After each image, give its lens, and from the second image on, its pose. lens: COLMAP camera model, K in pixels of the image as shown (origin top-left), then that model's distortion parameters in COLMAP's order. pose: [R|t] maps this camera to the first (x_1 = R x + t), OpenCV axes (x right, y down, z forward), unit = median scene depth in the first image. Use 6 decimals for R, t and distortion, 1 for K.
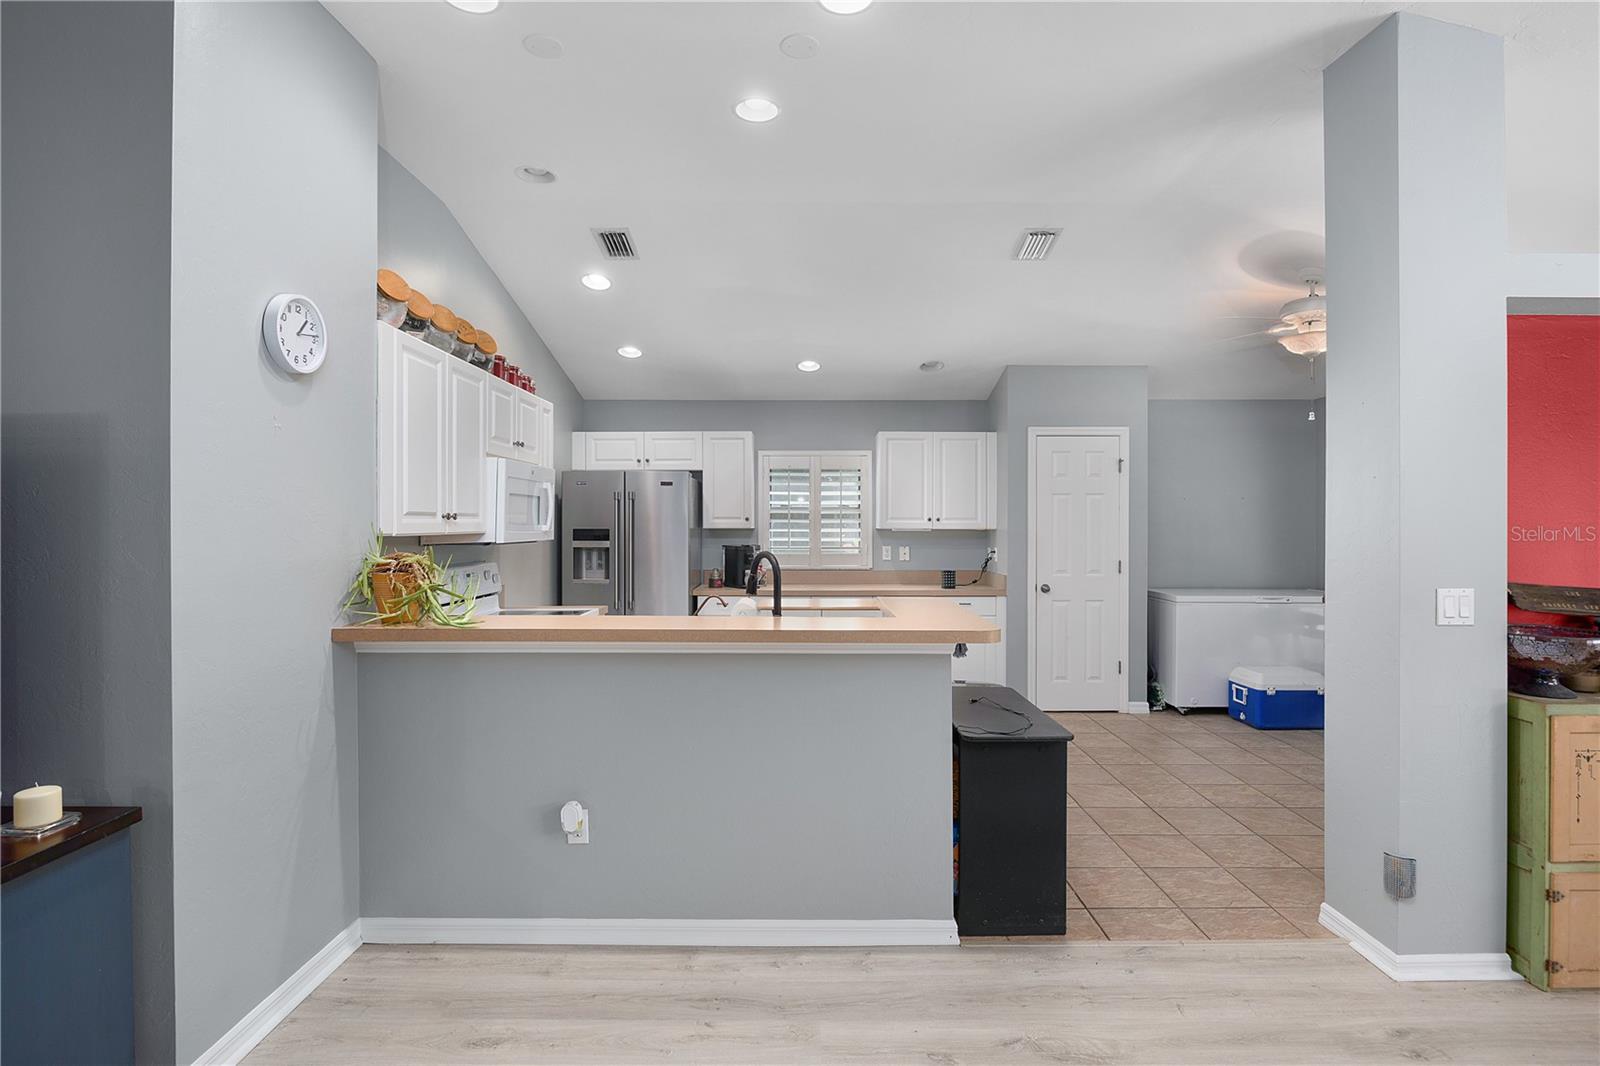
lens RADIAL K [[786.9, 0, 801.0], [0, 786.9, 524.5], [0, 0, 1]] dist [-0.012690, 0.000025]
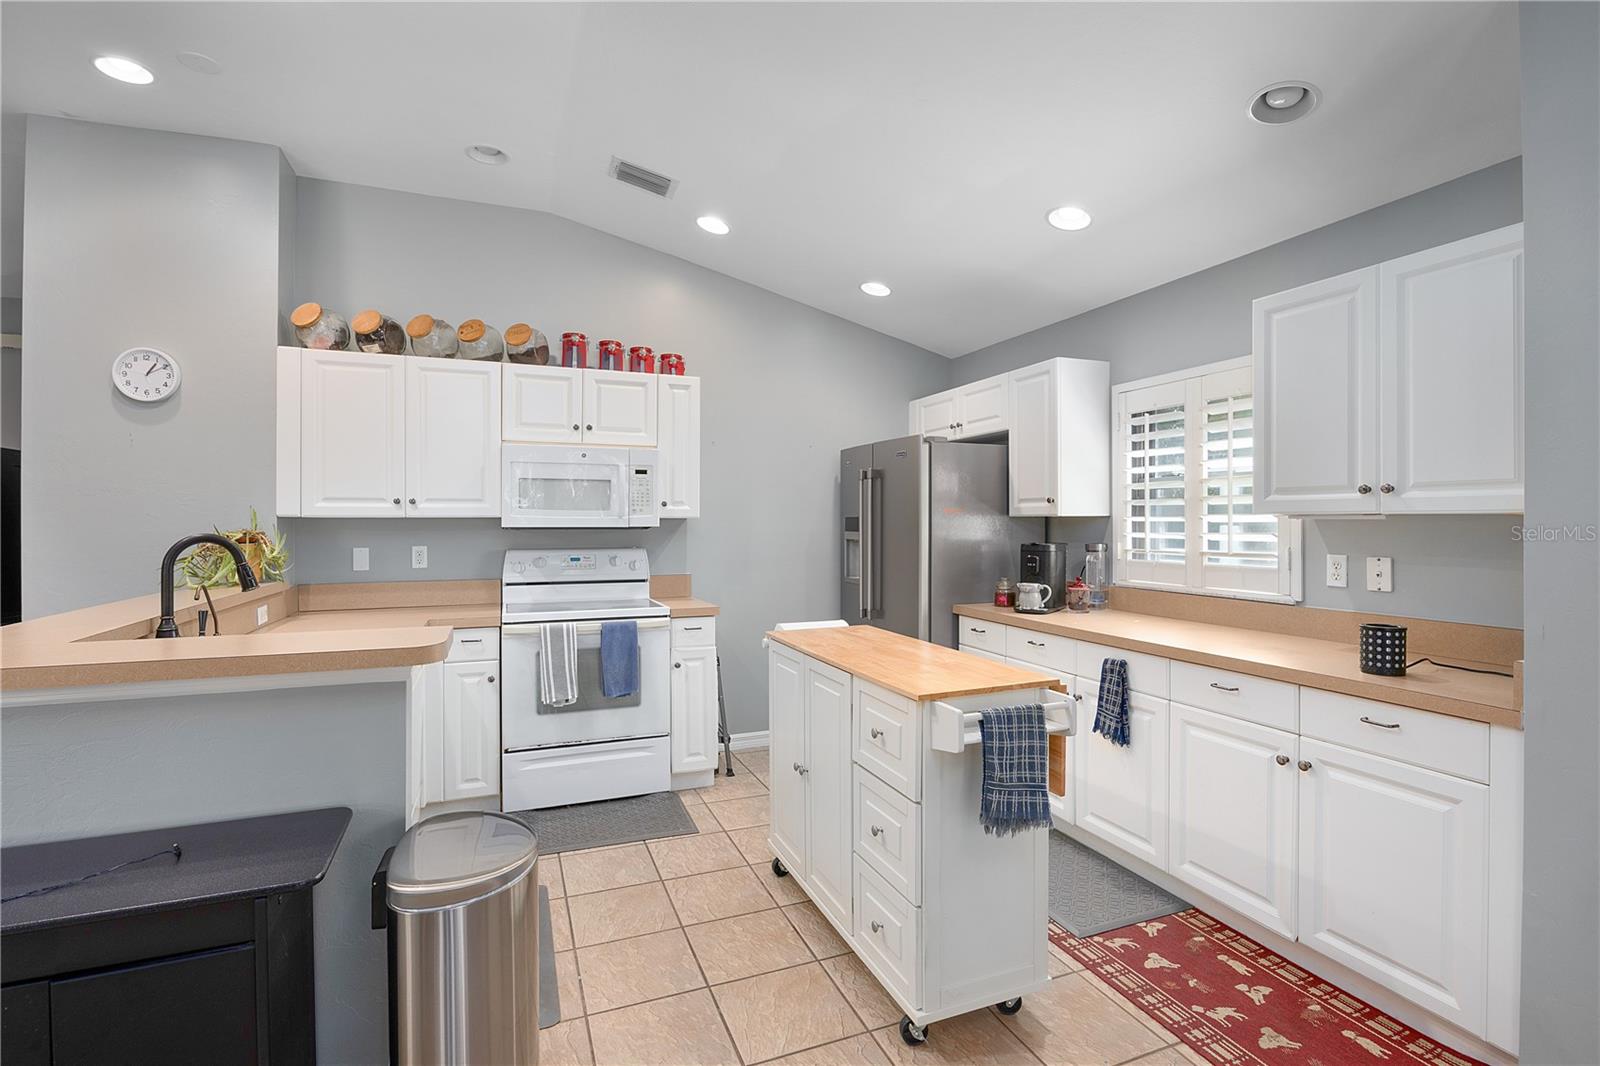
lens RADIAL K [[744.7, 0, 798.8], [0, 744.7, 522.5], [0, 0, 1]] dist [-0.014252, -0.000248]
pose [[0.372883, 0.000631, -0.927878, 0.437531], [-0.001681, 0.999999, 0.000004, 0.011329], [0.927877, 0.001558, 0.372884, 0.659337]]
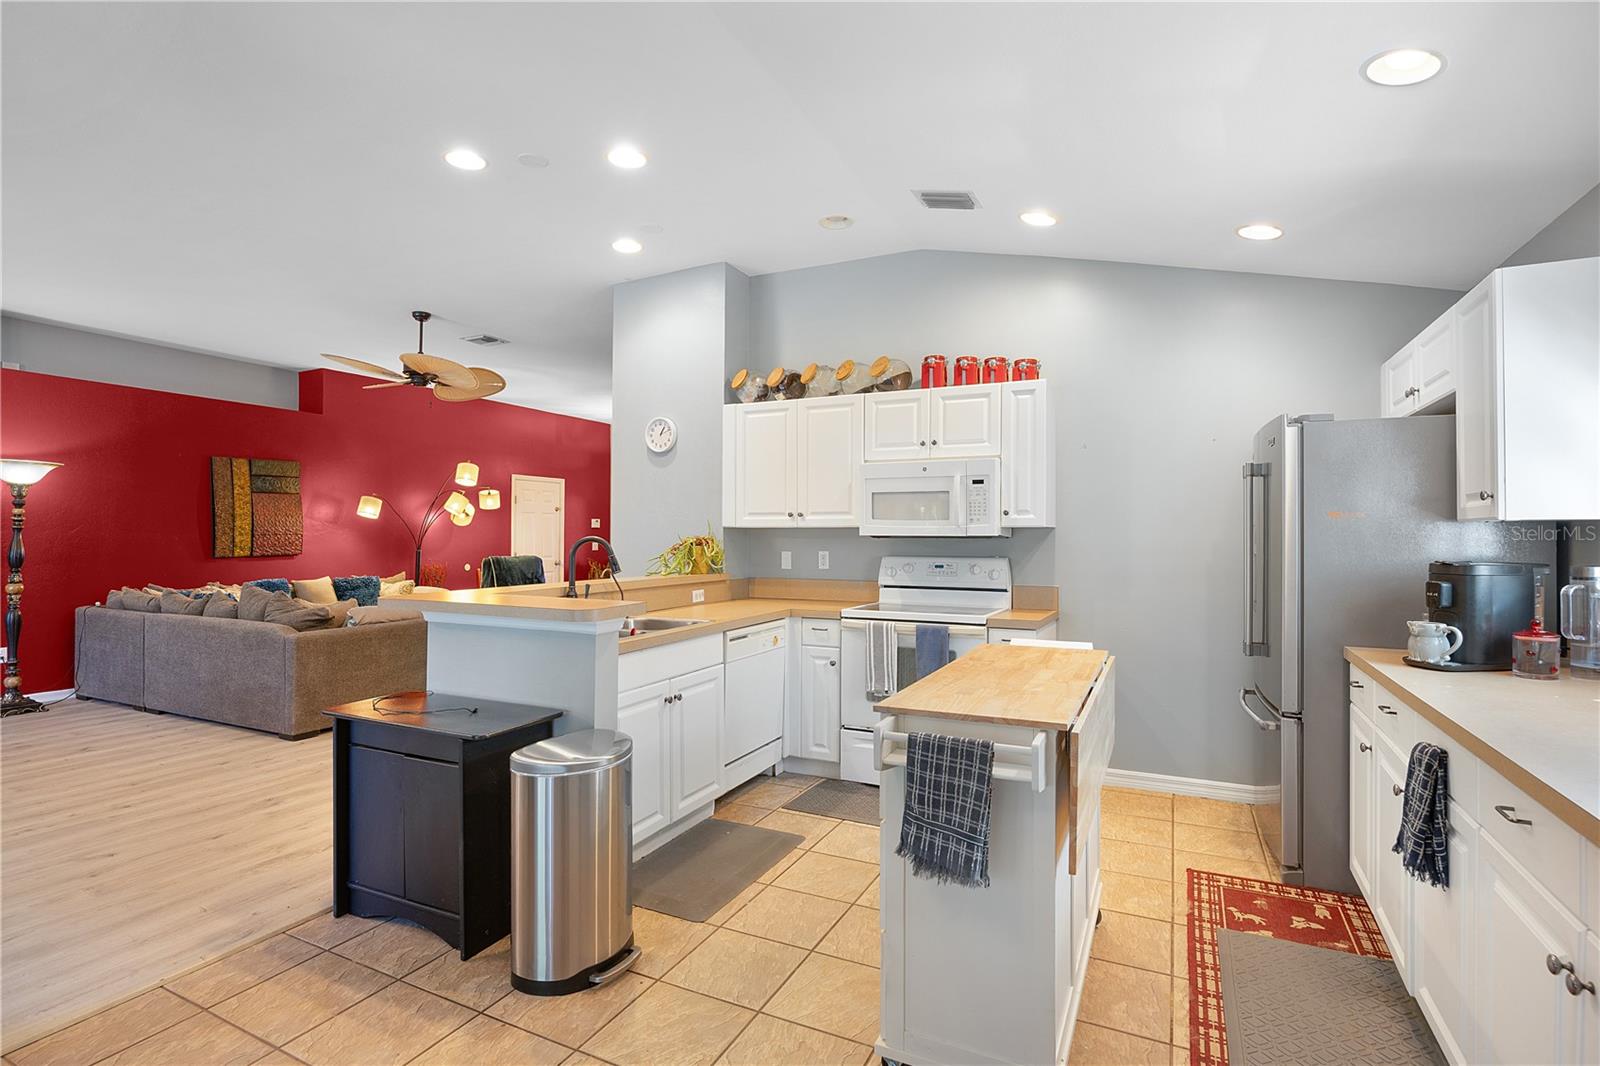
lens RADIAL K [[757.4, 0, 806.3], [0, 757.4, 528.4], [0, 0, 1]] dist [-0.014784, 0.000136]
pose [[-0.430474, -0.009771, -0.902550, 0.454680], [-0.005921, 0.999950, -0.008002, 0.015022], [0.902583, 0.001900, -0.430511, 0.938850]]
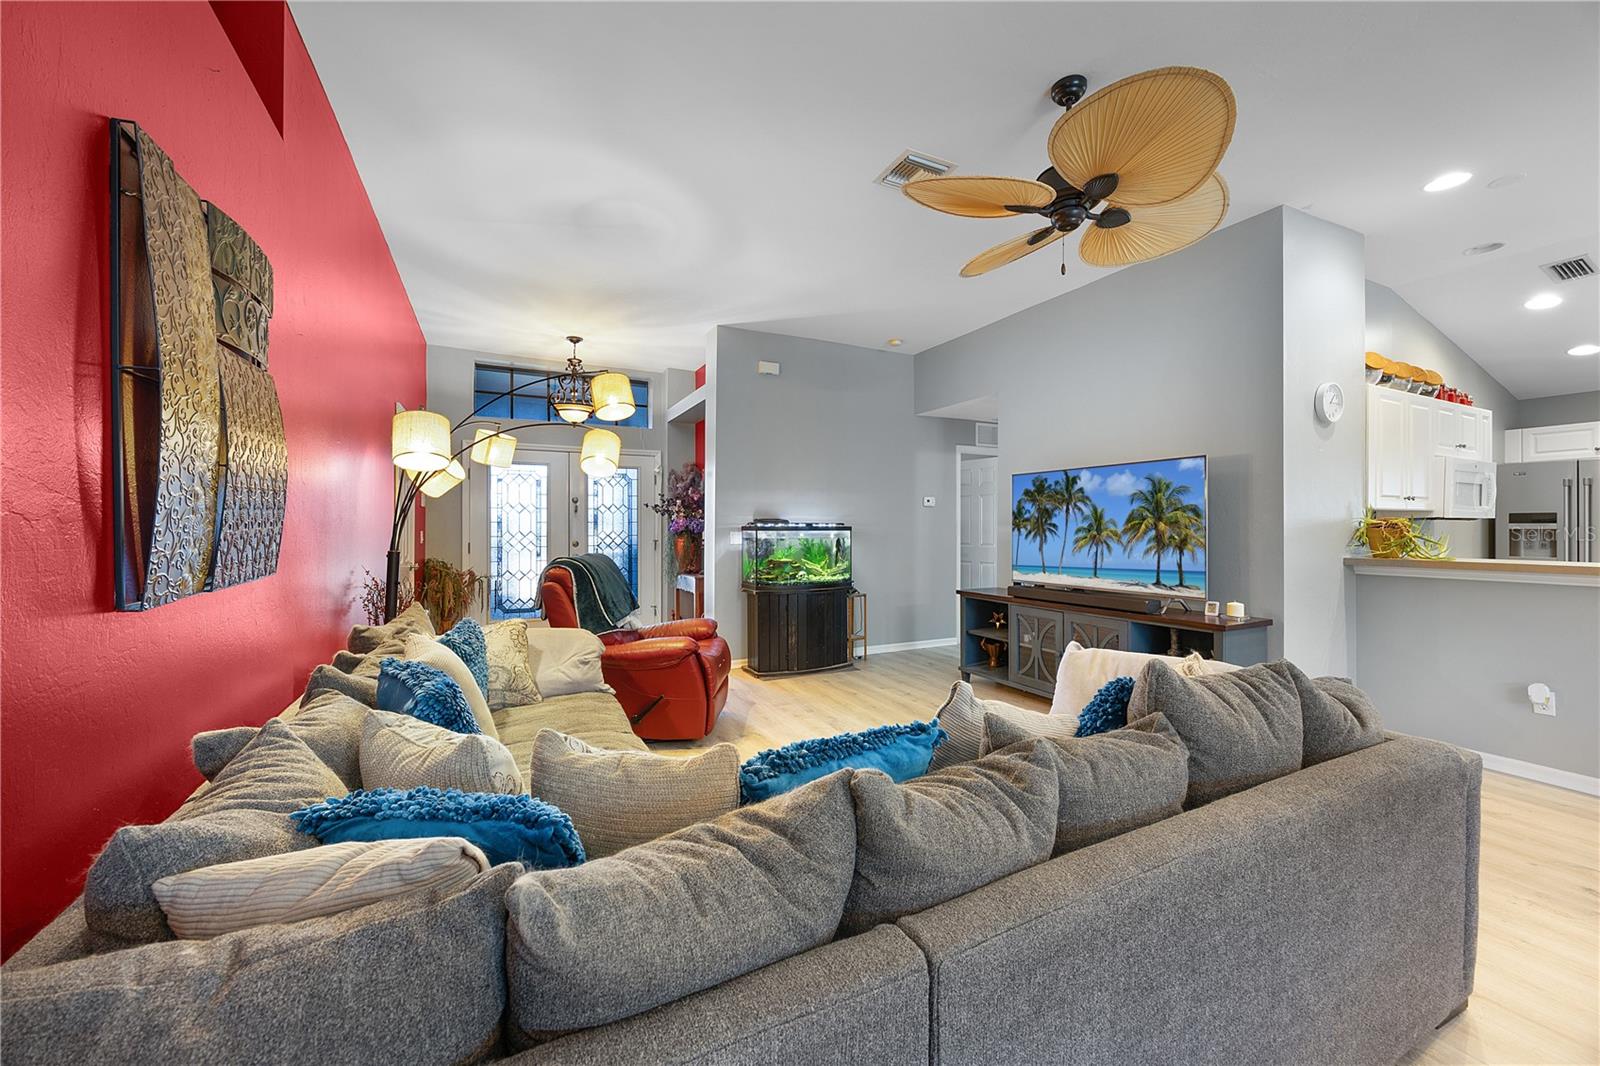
lens RADIAL K [[624.5, 0, 803.2], [0, 624.5, 521.5], [0, 0, 1]] dist [0.000077, 0.000092]
pose [[0.456009, -0.002830, -0.889970, 0.058680], [-0.004718, 0.999973, -0.005597, 0.027731], [0.889962, 0.006751, 0.455984, -0.360894]]
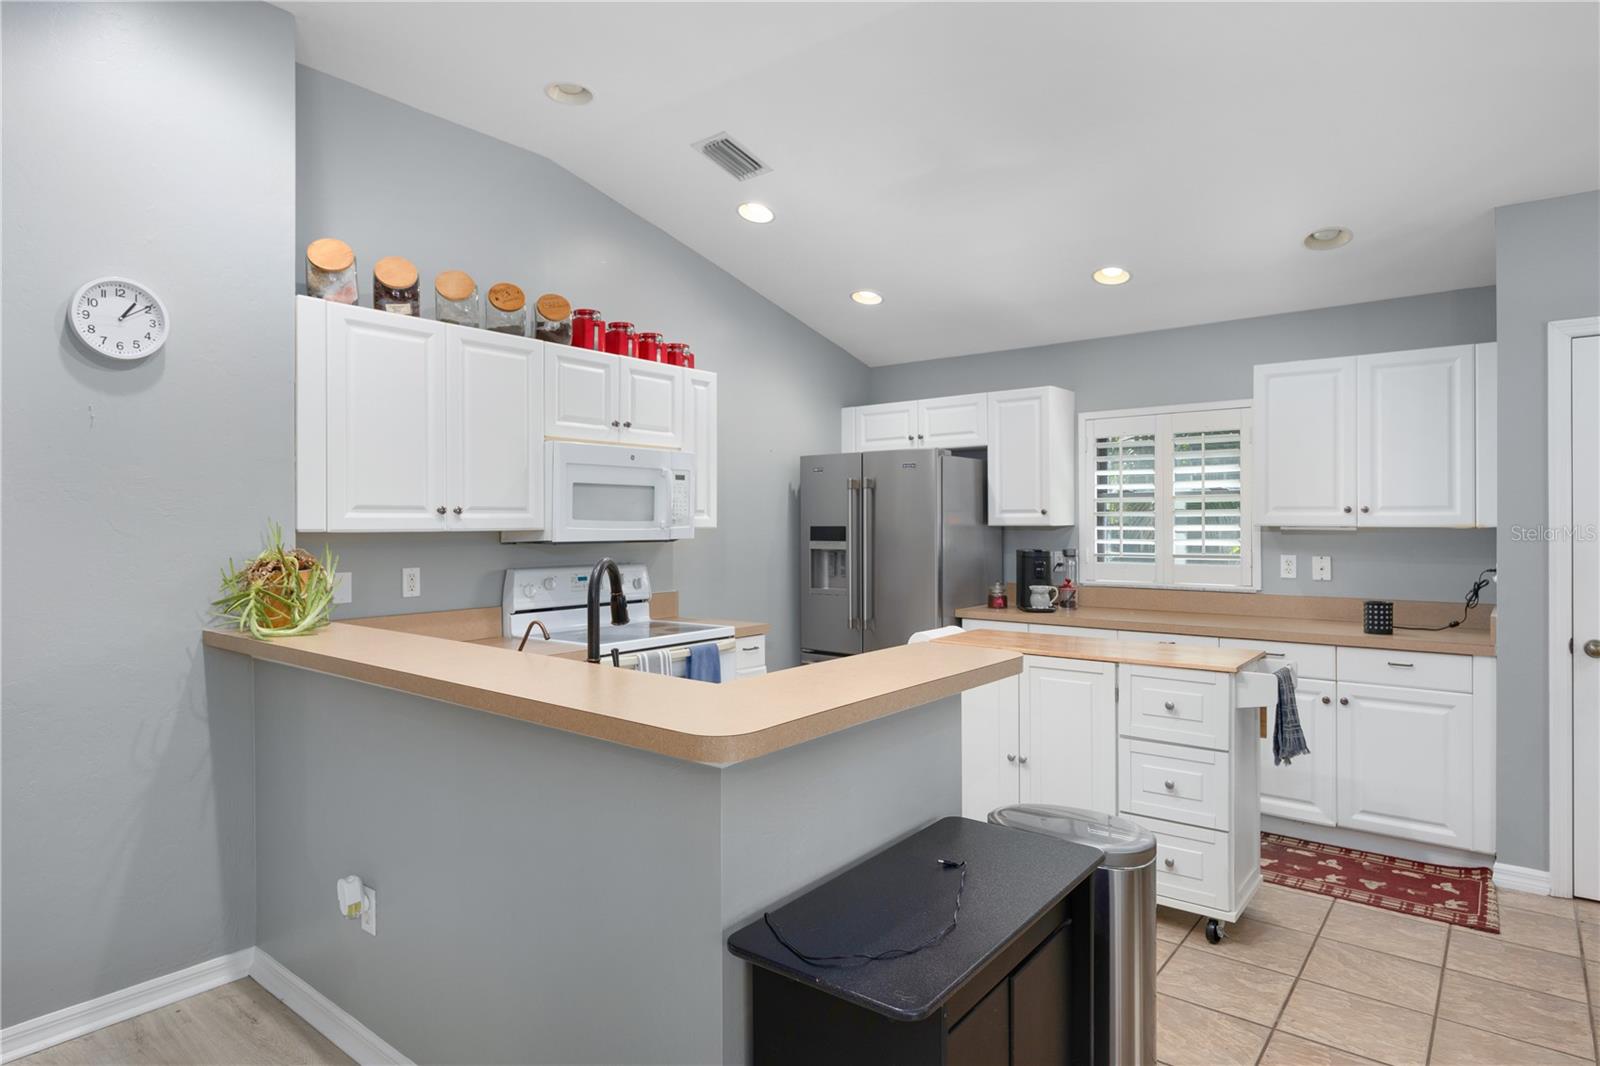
lens RADIAL K [[890.2, 0, 800.0], [0, 890.2, 522.3], [0, 0, 1]] dist [-0.004871, -0.000968]
pose [[0.782256, -0.002947, -0.622950, 0.277722], [0.001990, 0.999996, -0.002232, 0.003591], [0.622953, 0.000506, 0.782259, 0.274038]]
